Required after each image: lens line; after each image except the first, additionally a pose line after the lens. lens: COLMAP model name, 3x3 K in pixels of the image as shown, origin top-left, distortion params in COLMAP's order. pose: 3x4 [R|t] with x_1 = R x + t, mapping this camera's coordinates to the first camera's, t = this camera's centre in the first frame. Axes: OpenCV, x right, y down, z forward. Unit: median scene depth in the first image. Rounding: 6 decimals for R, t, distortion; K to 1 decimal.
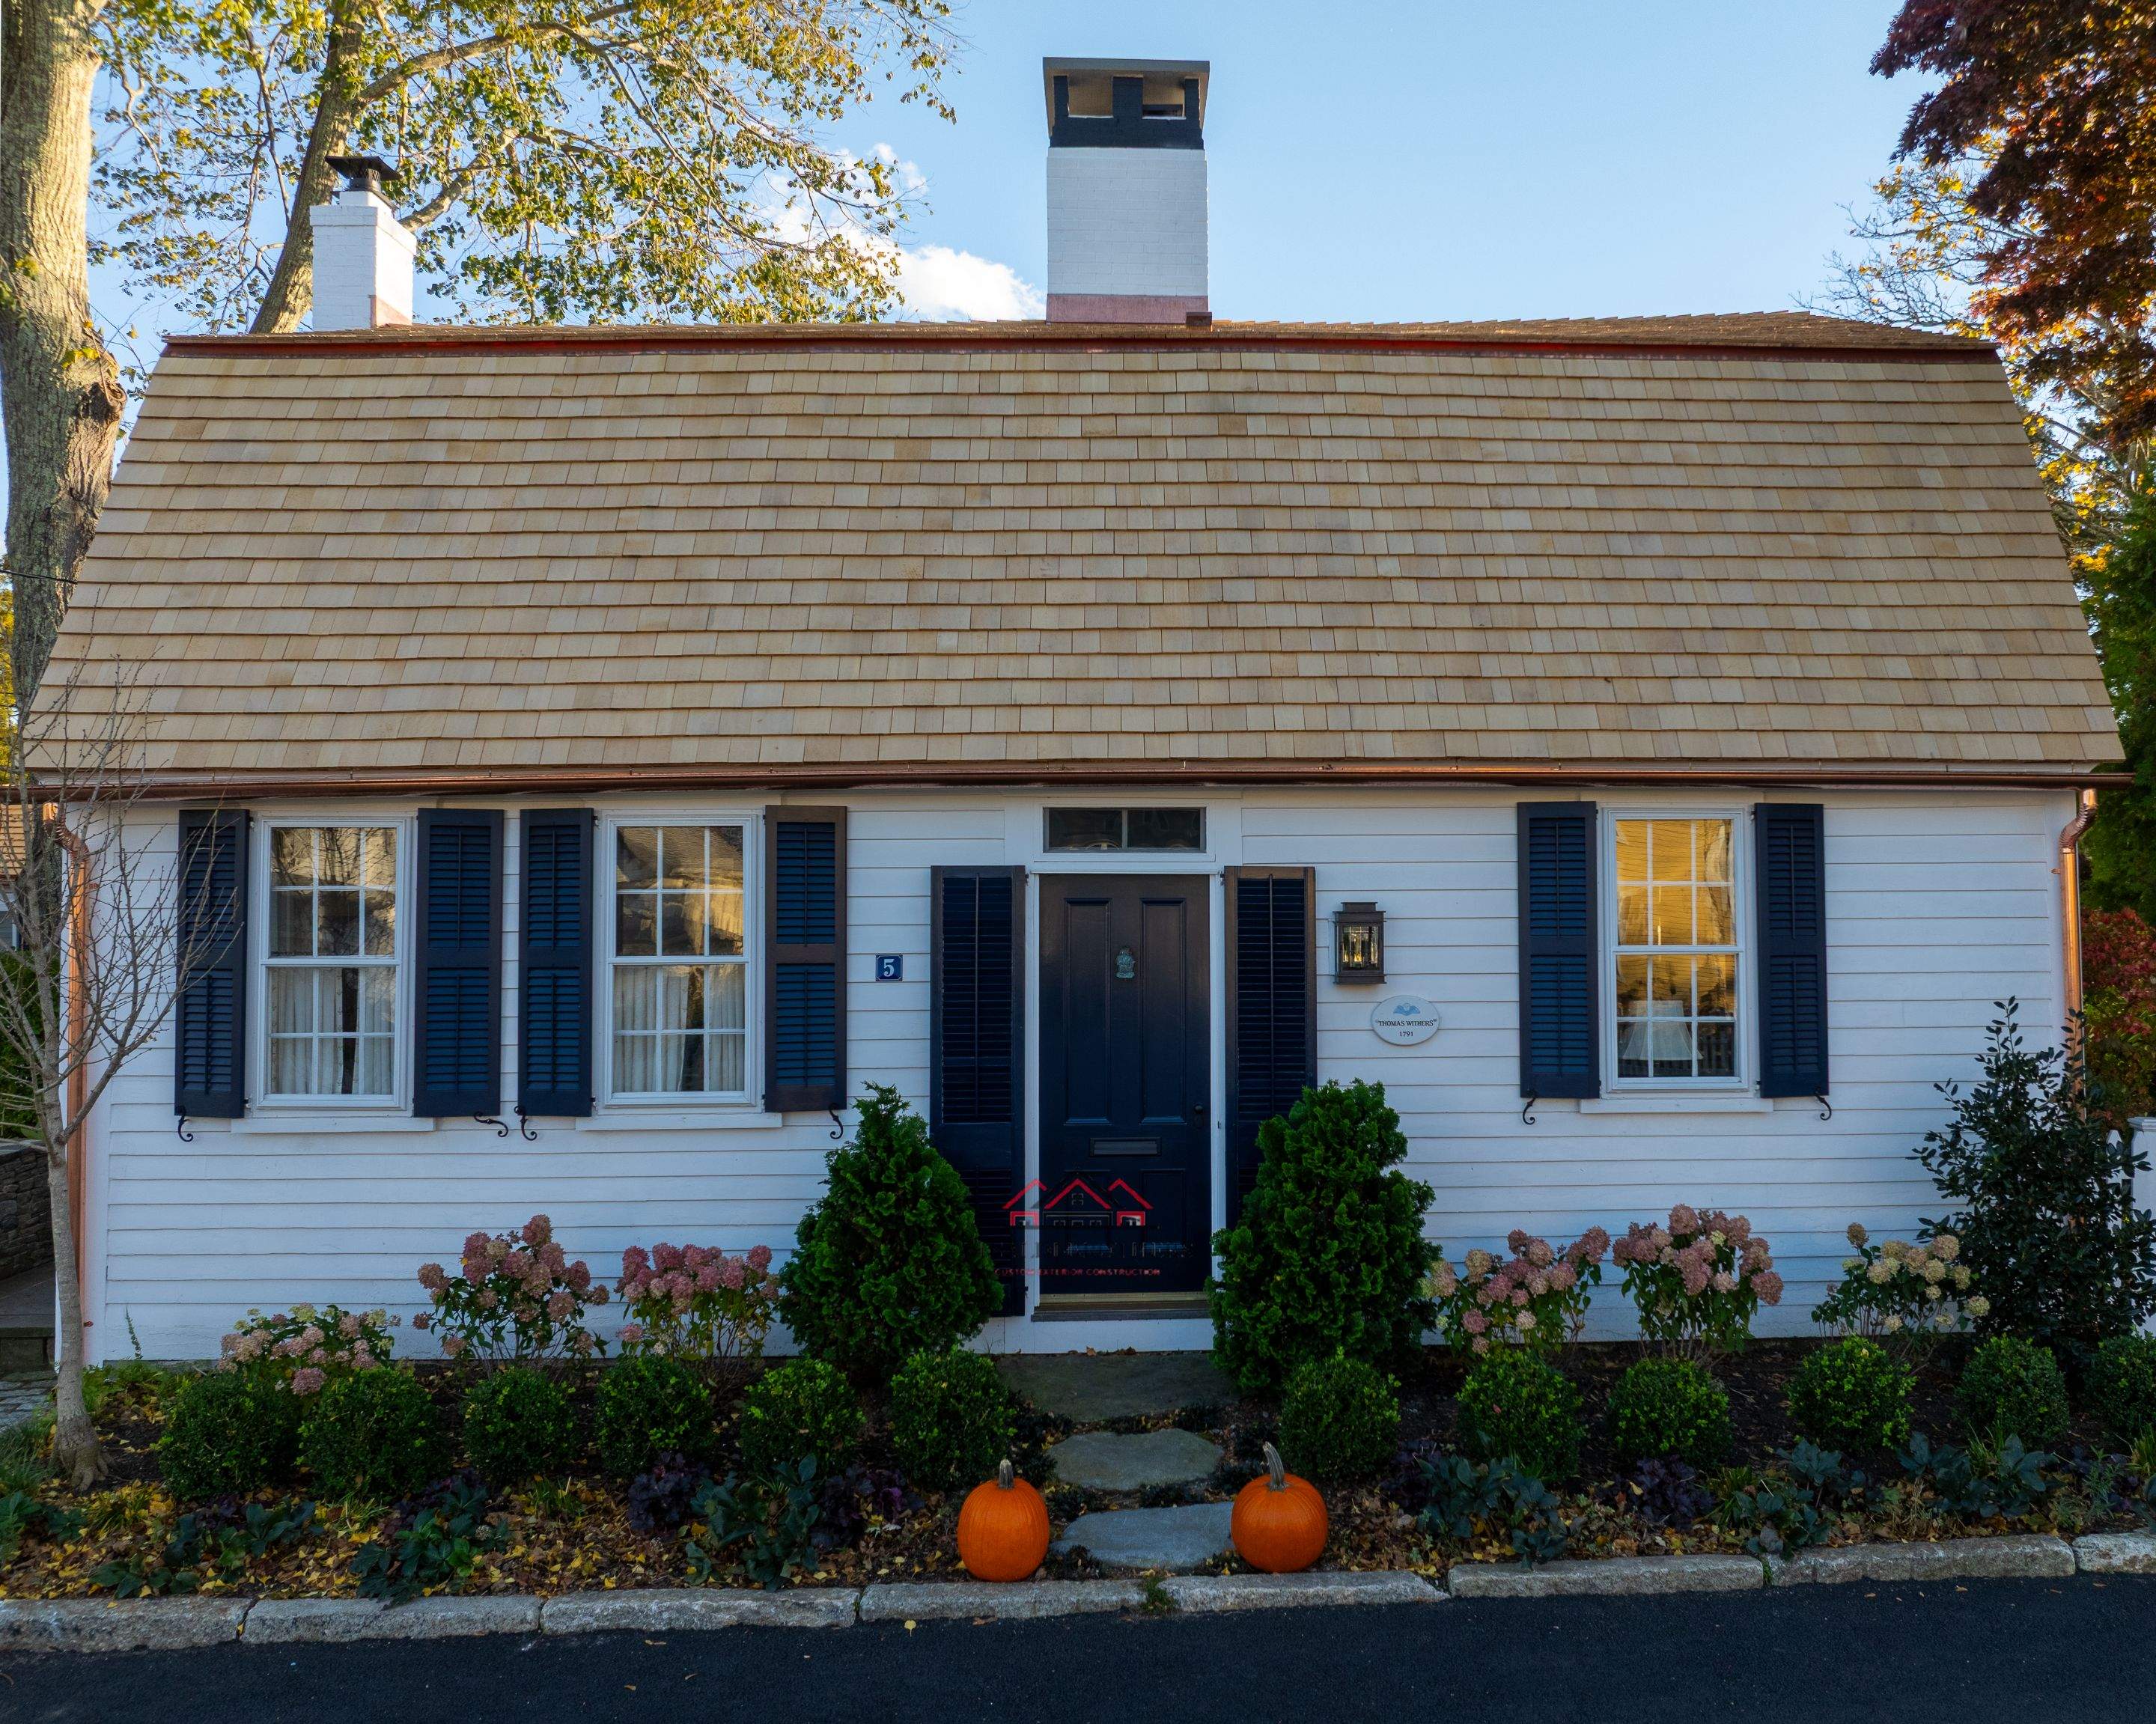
lens RADIAL K [[1754.1, 0, 1233.2], [0, 1754.1, 820.3], [0, 0, 1]] dist [-0.048925, 0.012257]
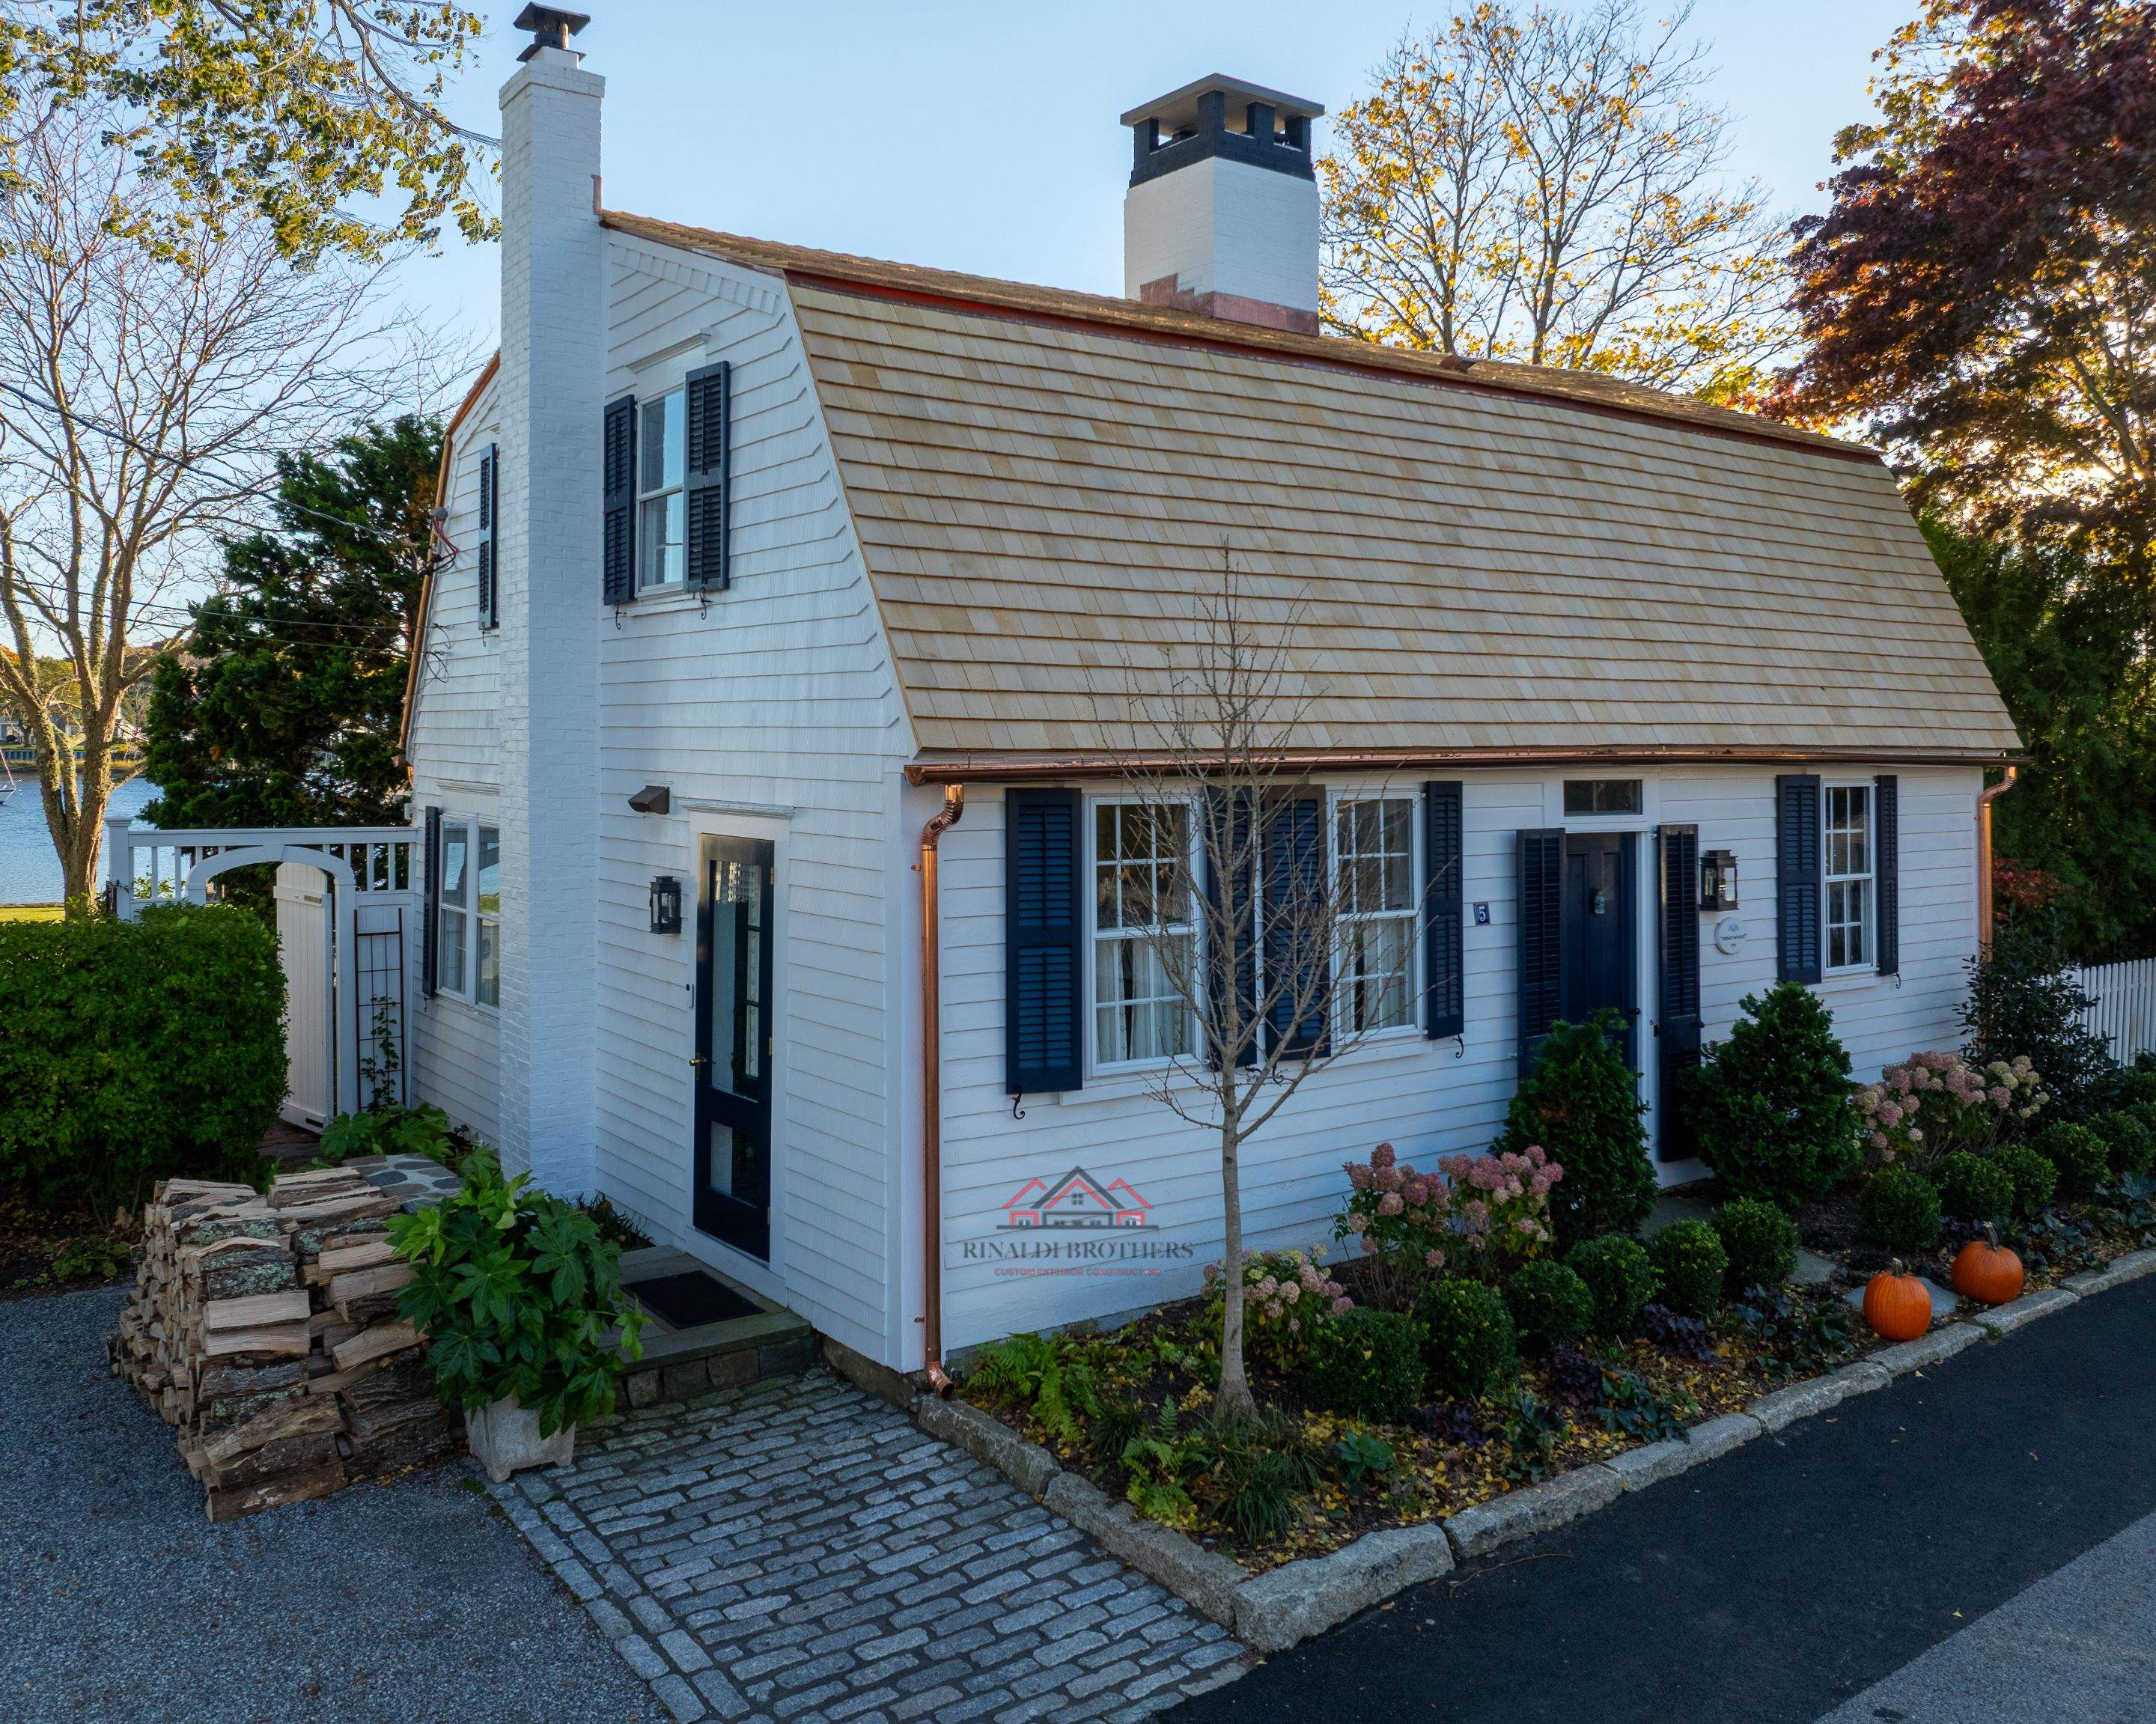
lens RADIAL K [[1754.1, 0, 1037.5], [0, 1754.1, 818.5], [0, 0, 1]] dist [-0.048925, 0.012257]
pose [[0.852640, -0.014642, 0.522294, -1.093654], [-0.022696, 0.997626, 0.065018, -0.053847], [-0.522006, -0.067290, 0.850283, 0.130638]]
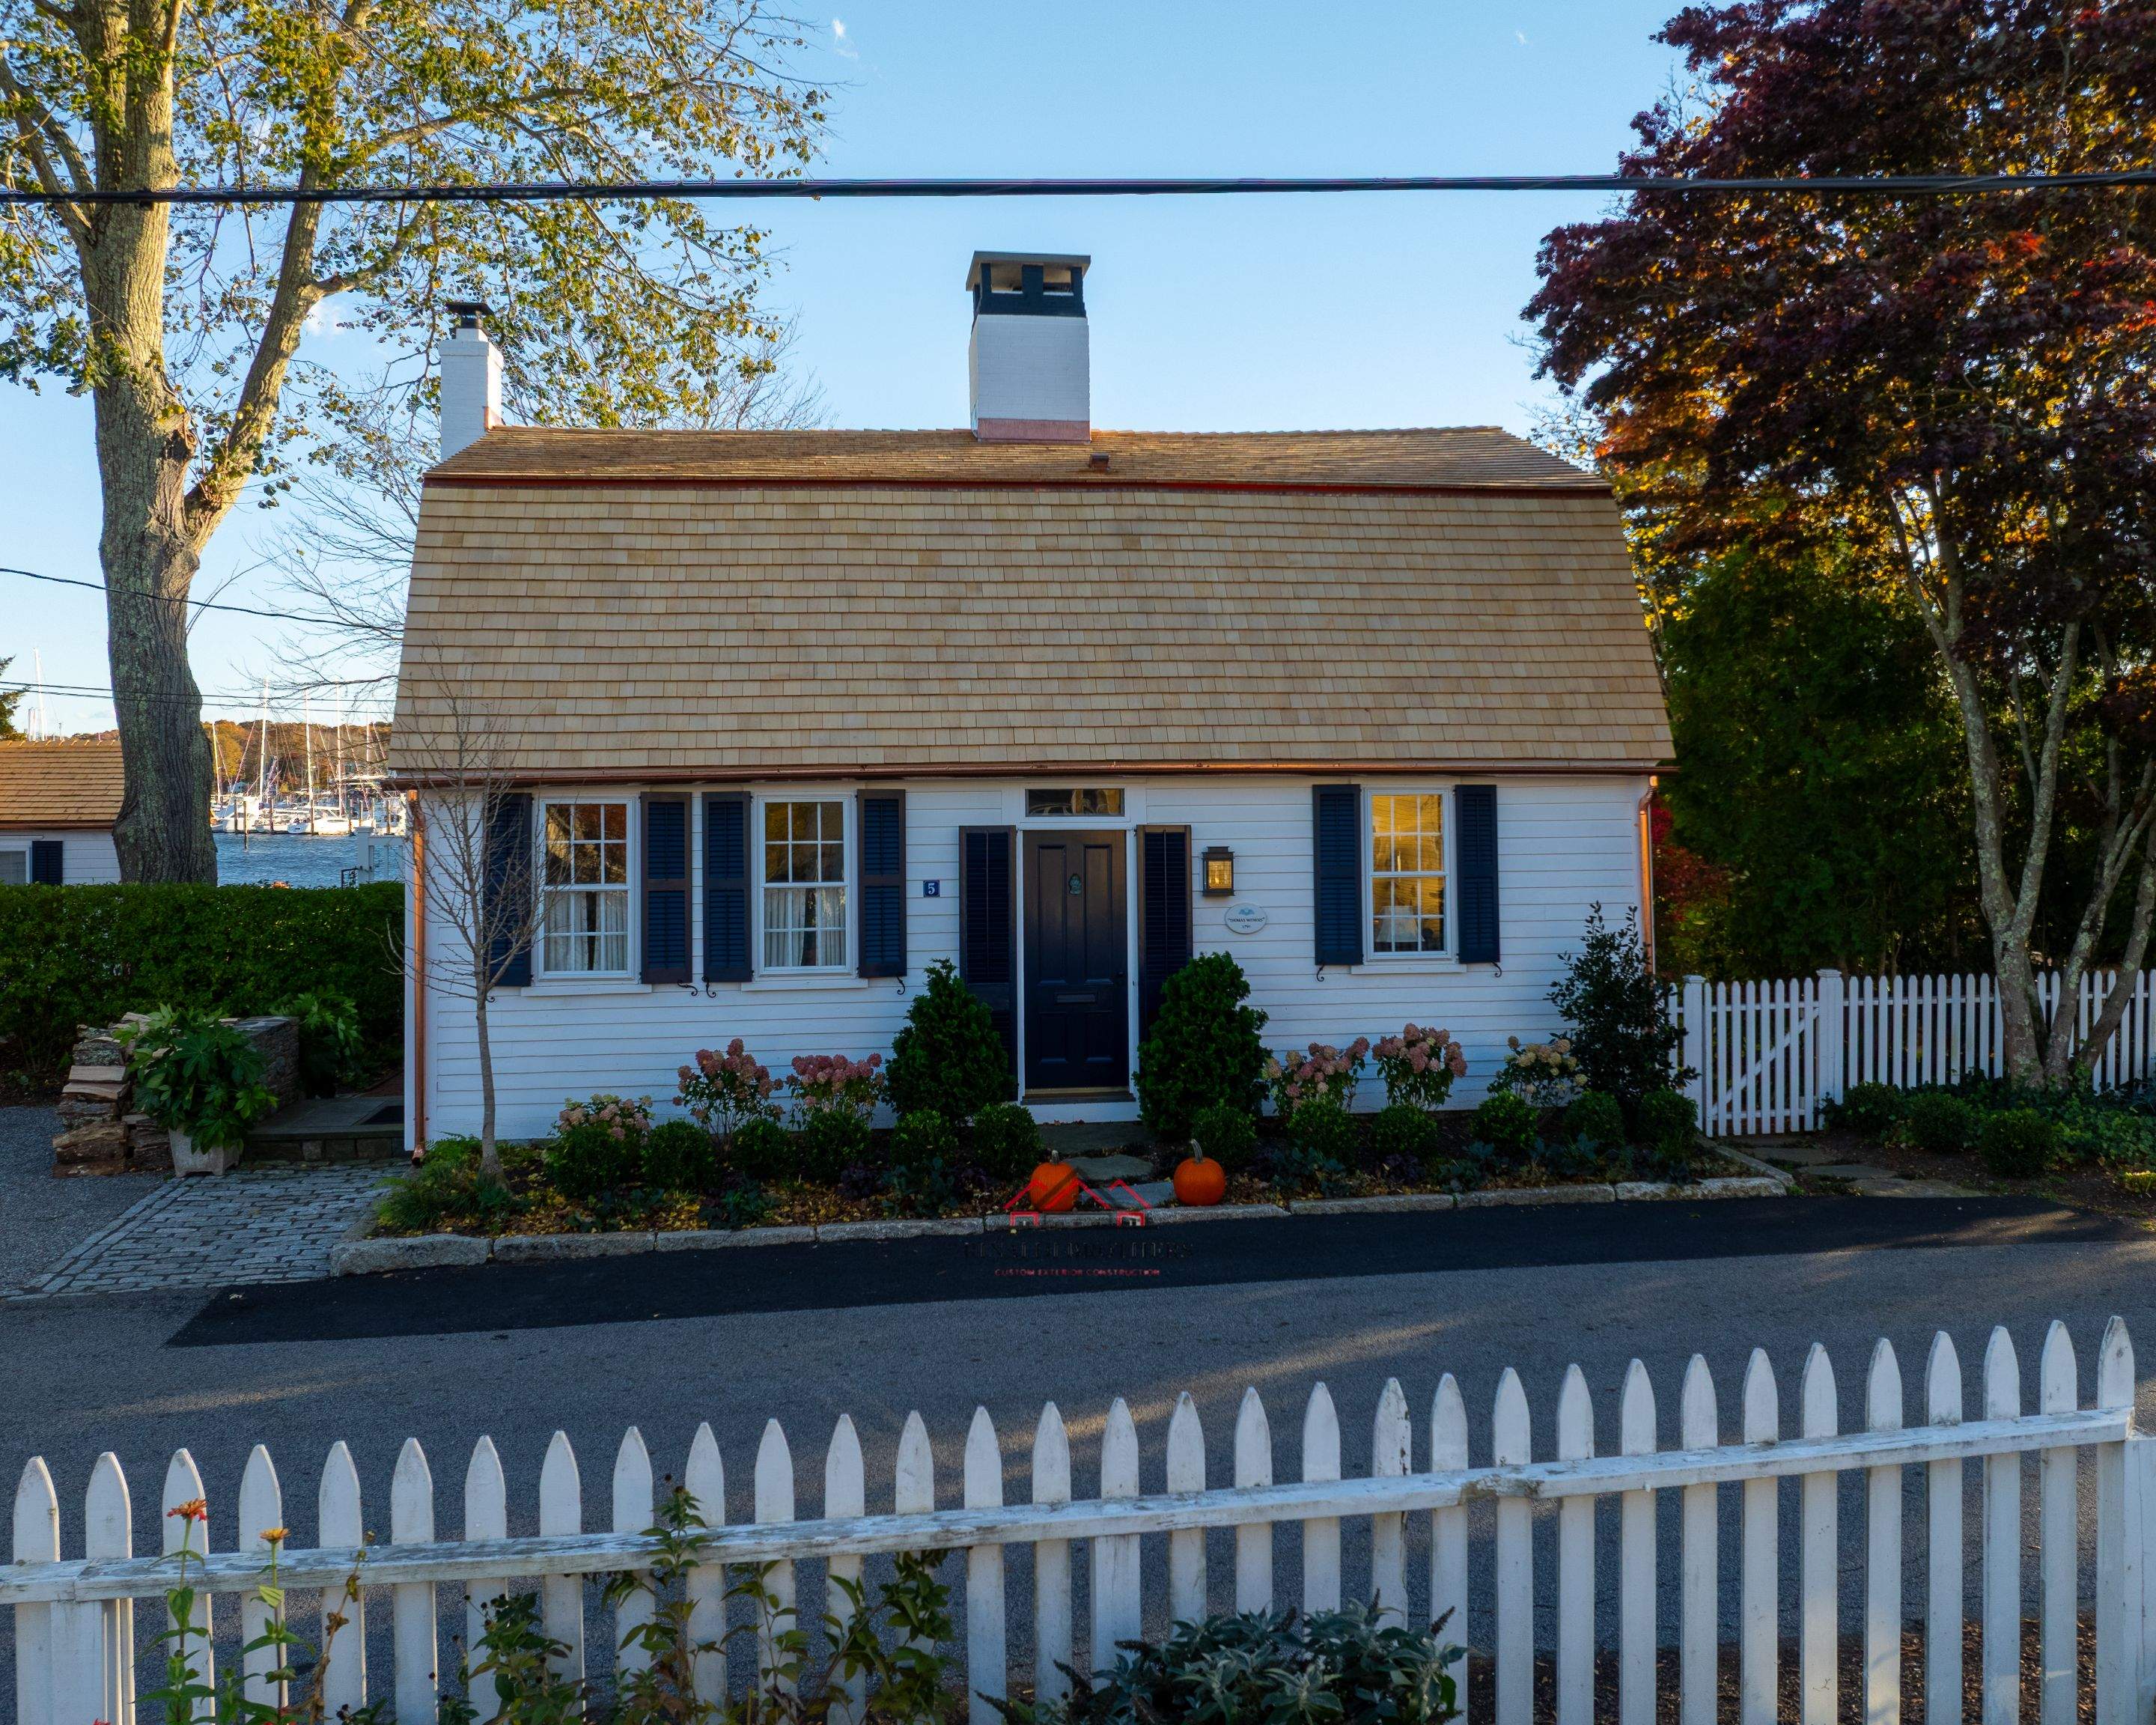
lens RADIAL K [[1812.4, 0, 1136.2], [0, 1812.4, 758.7], [0, 0, 1]] dist [-0.070217, 0.033608]
pose [[0.995225, -0.001003, 0.097600, -0.171278], [0.000057, 0.999953, 0.009701, -0.052258], [-0.097605, -0.009649, 0.995178, -0.684565]]
